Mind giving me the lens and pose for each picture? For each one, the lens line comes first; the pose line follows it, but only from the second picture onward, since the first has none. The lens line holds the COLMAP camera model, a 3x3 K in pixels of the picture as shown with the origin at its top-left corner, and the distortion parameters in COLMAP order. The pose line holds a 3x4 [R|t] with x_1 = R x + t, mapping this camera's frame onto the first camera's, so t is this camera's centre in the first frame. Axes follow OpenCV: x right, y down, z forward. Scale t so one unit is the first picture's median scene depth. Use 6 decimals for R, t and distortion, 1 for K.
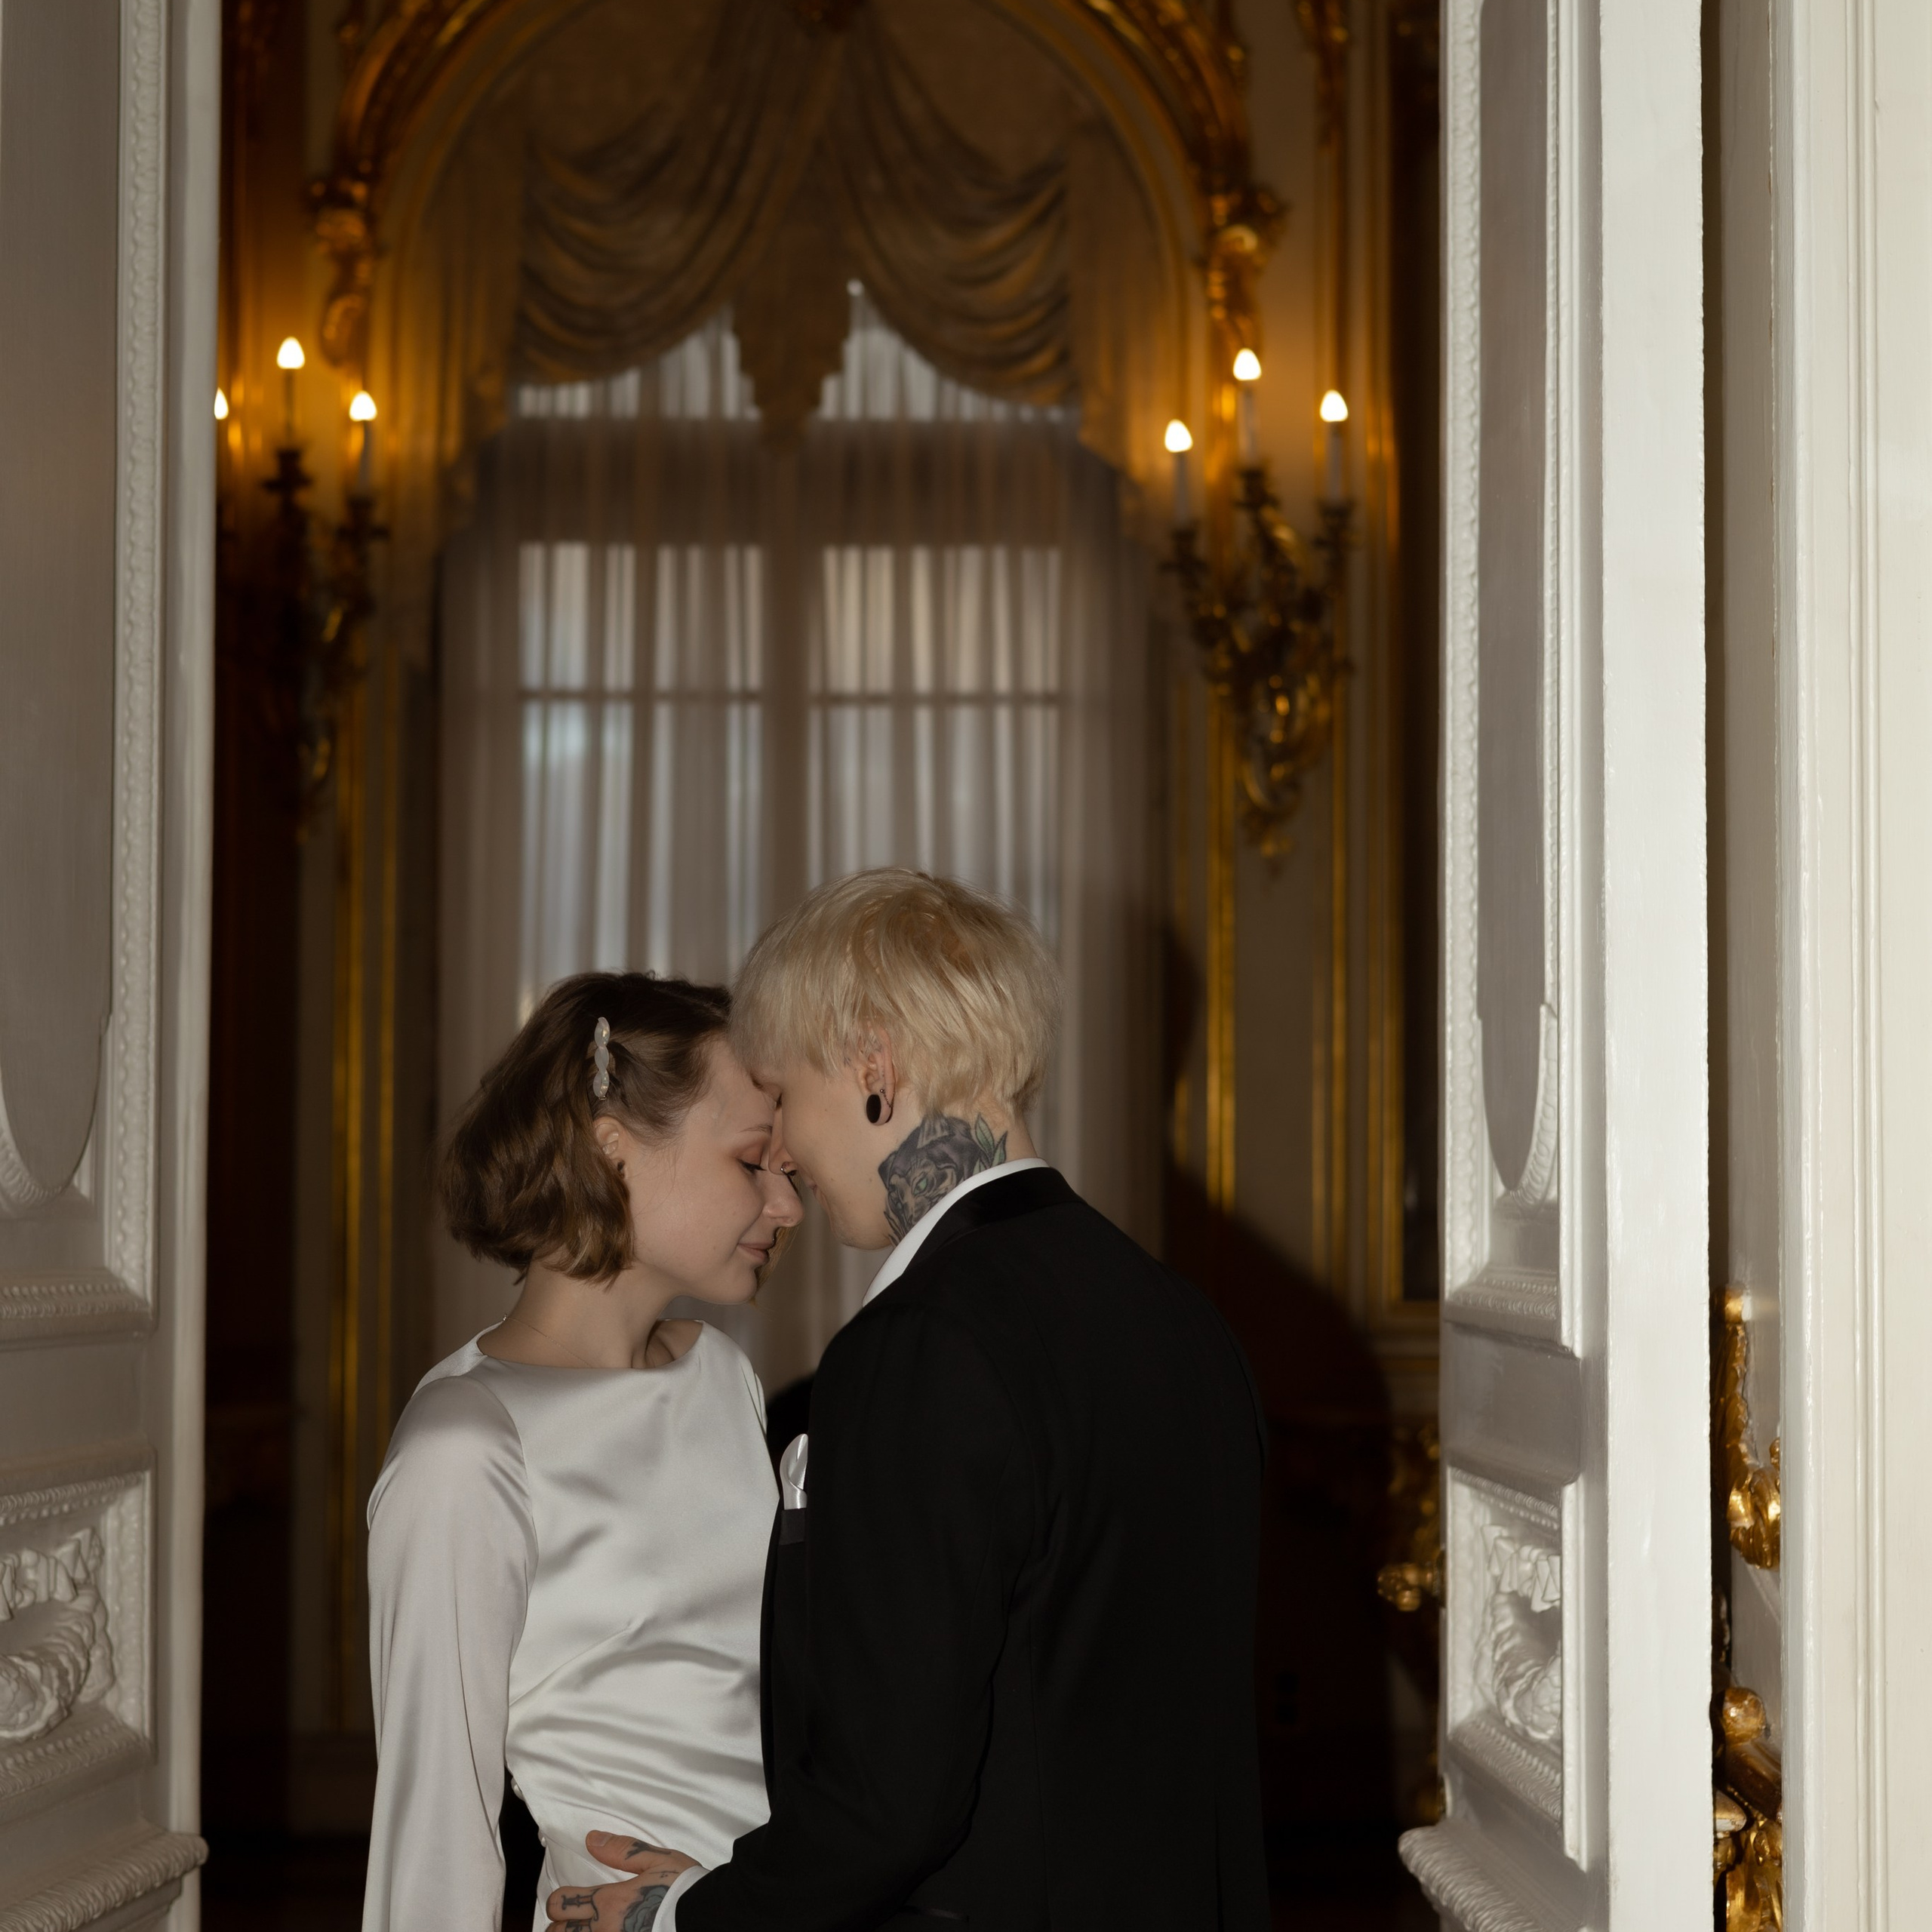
lens RADIAL K [[4070.1, 0, 966.0], [0, 4070.1, 966.0], [0, 0, 1]] dist [-0.039899, 0.322083]
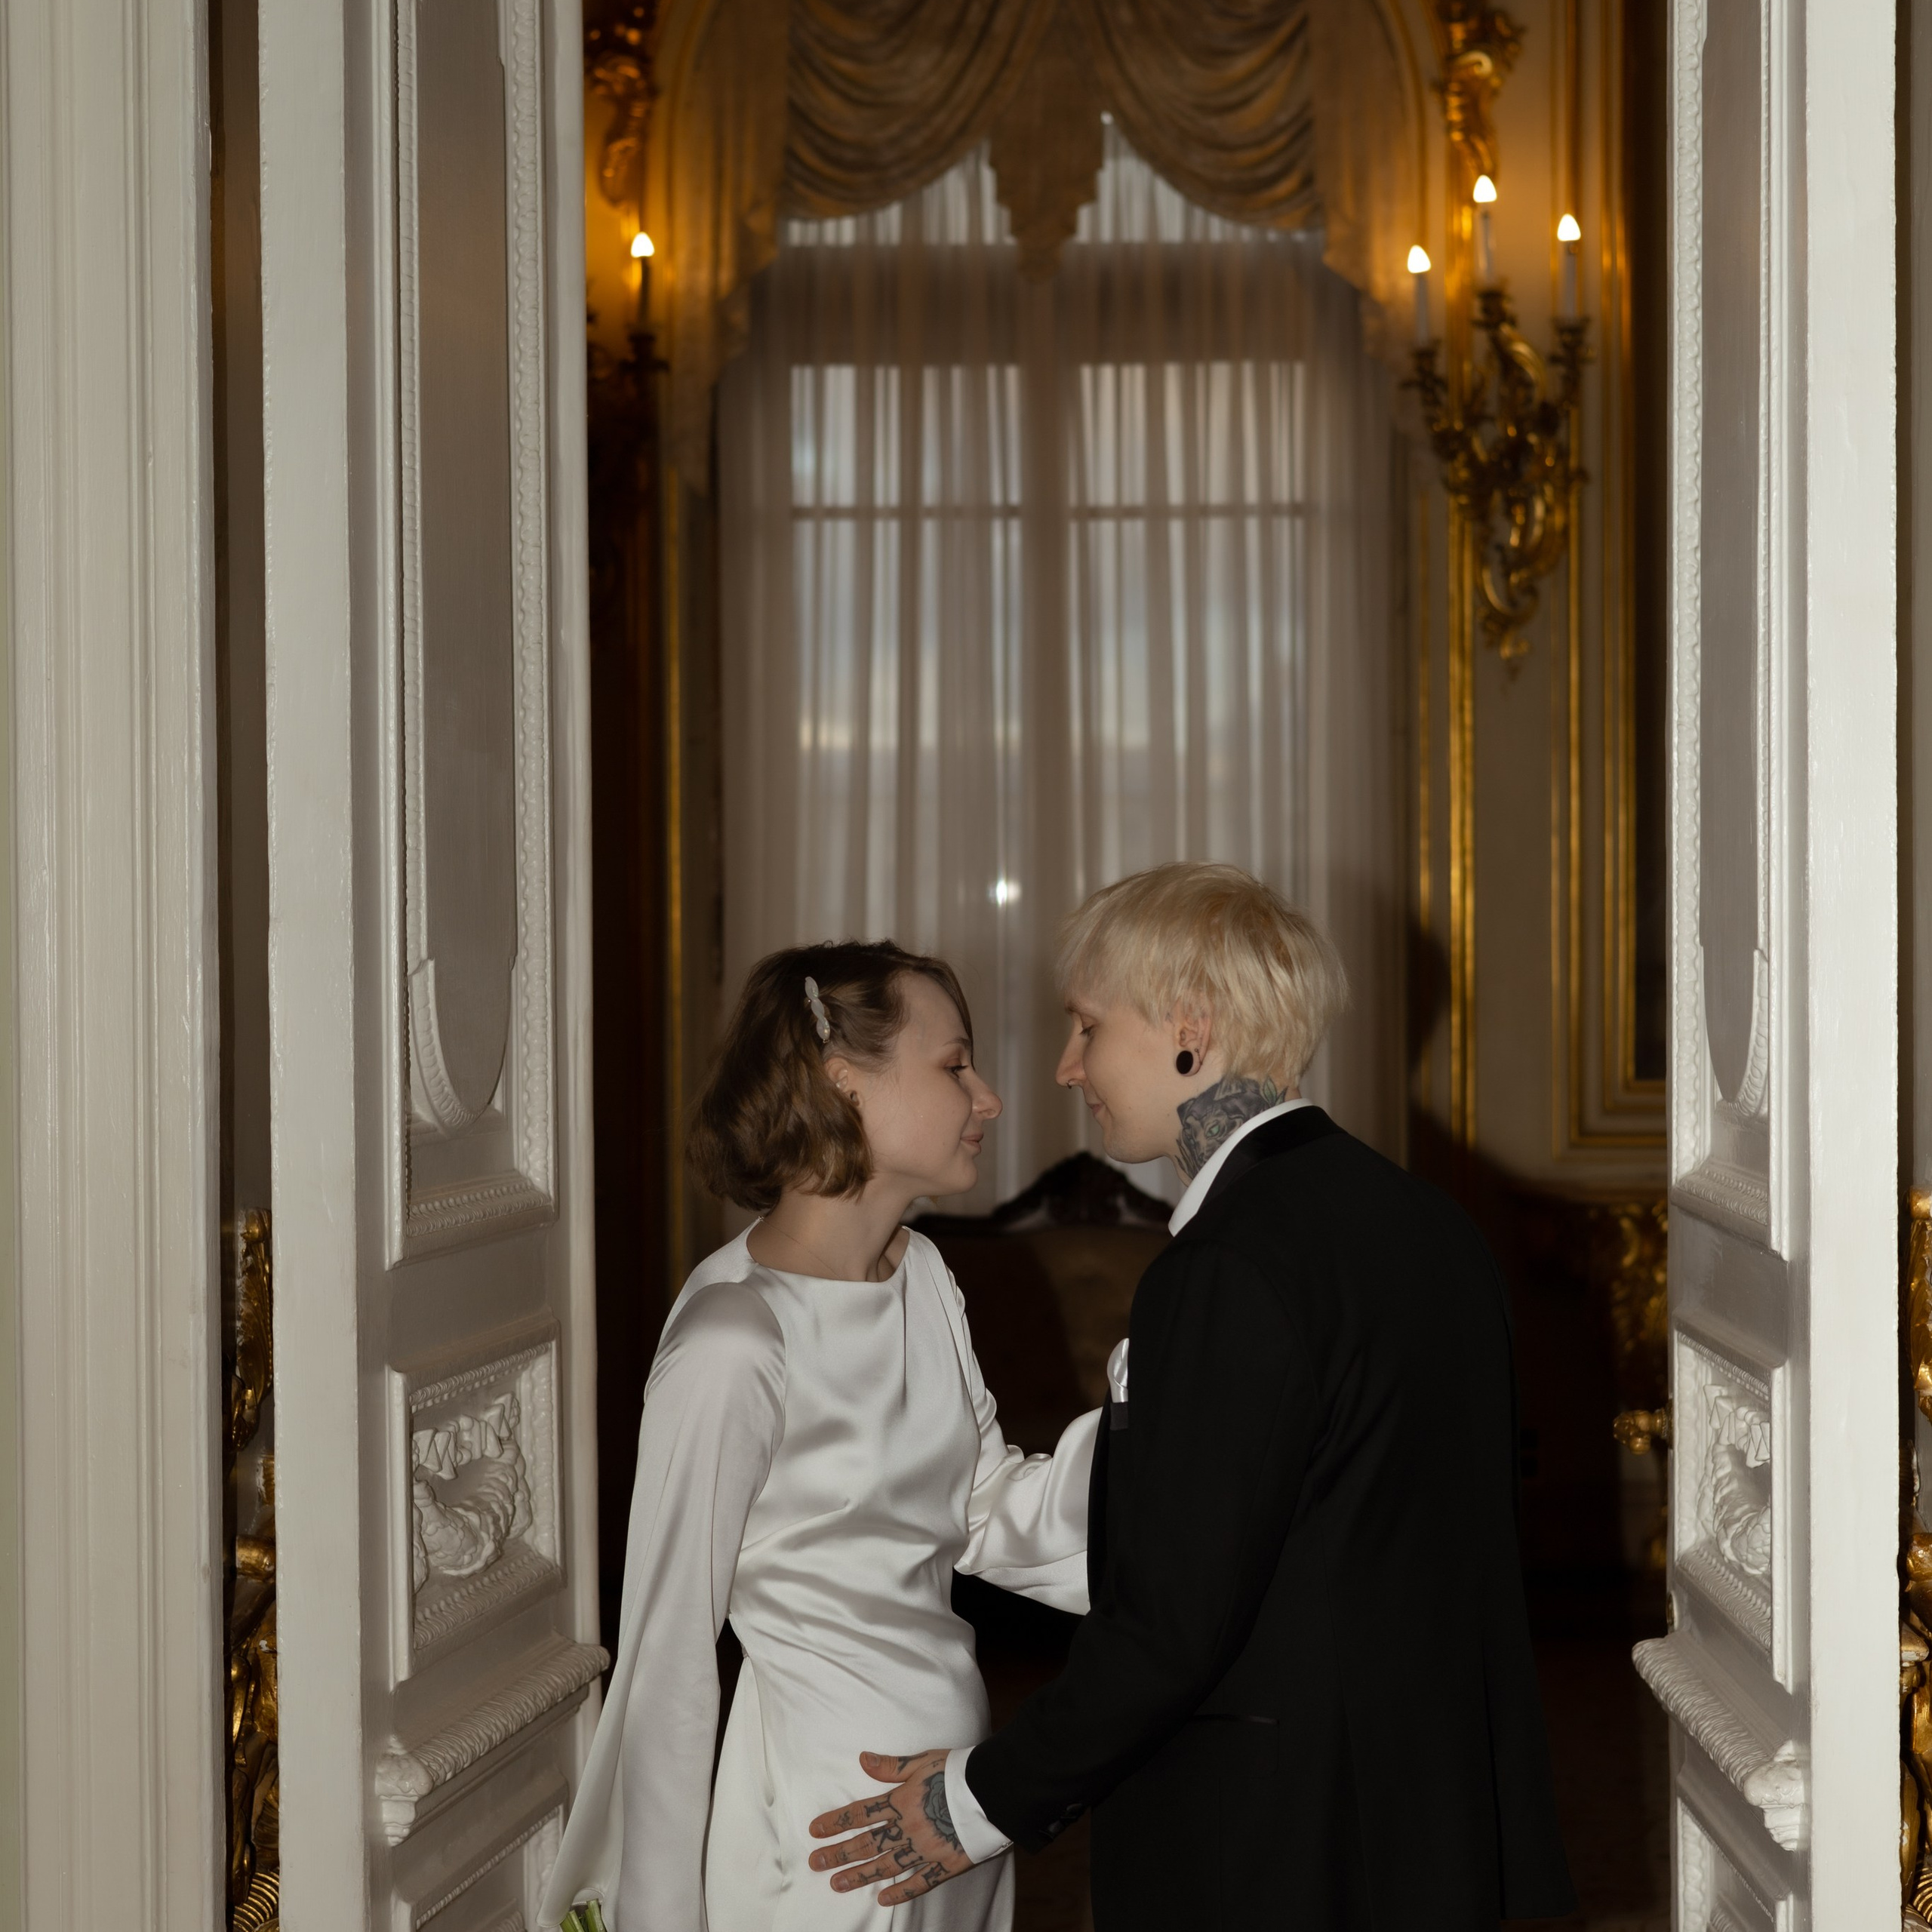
lens RADIAL K [[4065.4, 0, 966.0], [0, 4065.4, 966.0], [0, 0, 1]] dist [-0.029801, 0.227161]
pose [[0.998321, -0.009483, -0.057149, -0.014866], [0.013607, 0.997297, 0.072211, -0.064886], [0.056309, -0.072867, 0.995751, -0.146840]]
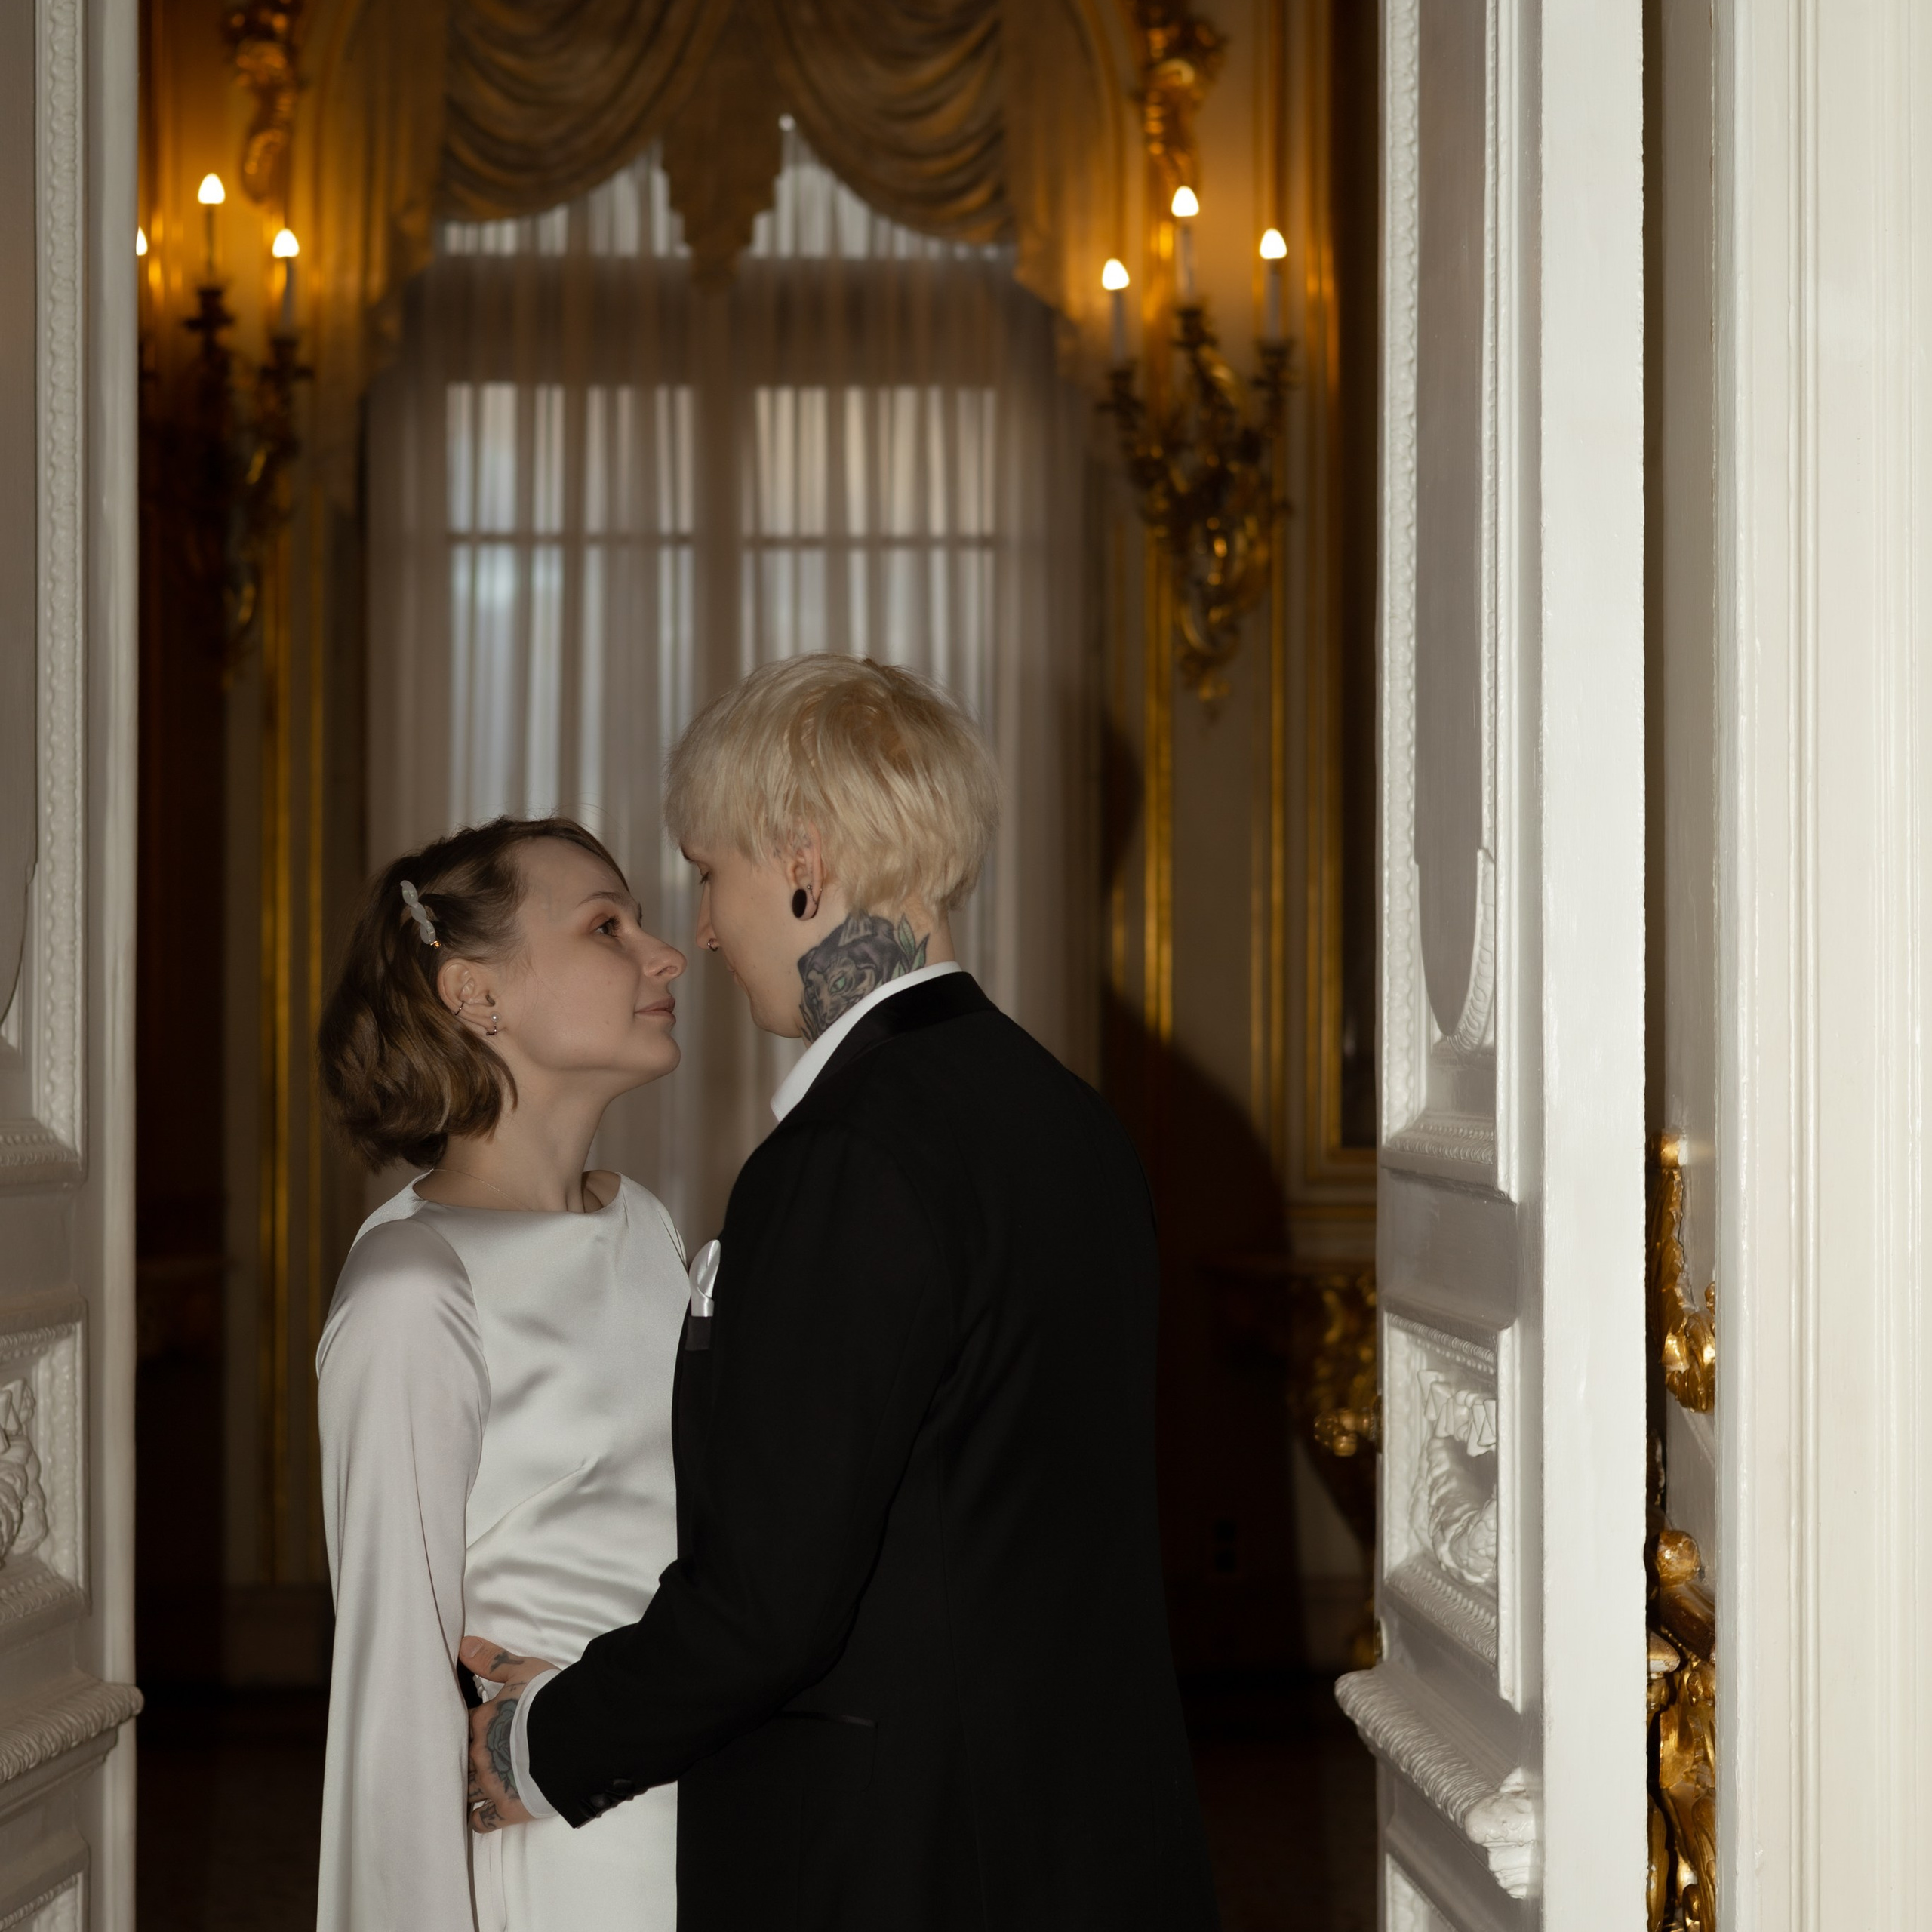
lens RADIAL K [[4117.2, 0, 966.0], [0, 4117.2, 966.0], [0, 0, 1]] dist [-0.031399, 0.263705]
pose [[0.999874, -0.002804, 0.015594, 0.000175], [0.002222, 0.999303, 0.037276, 0.000193], [-0.015688, -0.037237, 0.999183, -0.005258]]
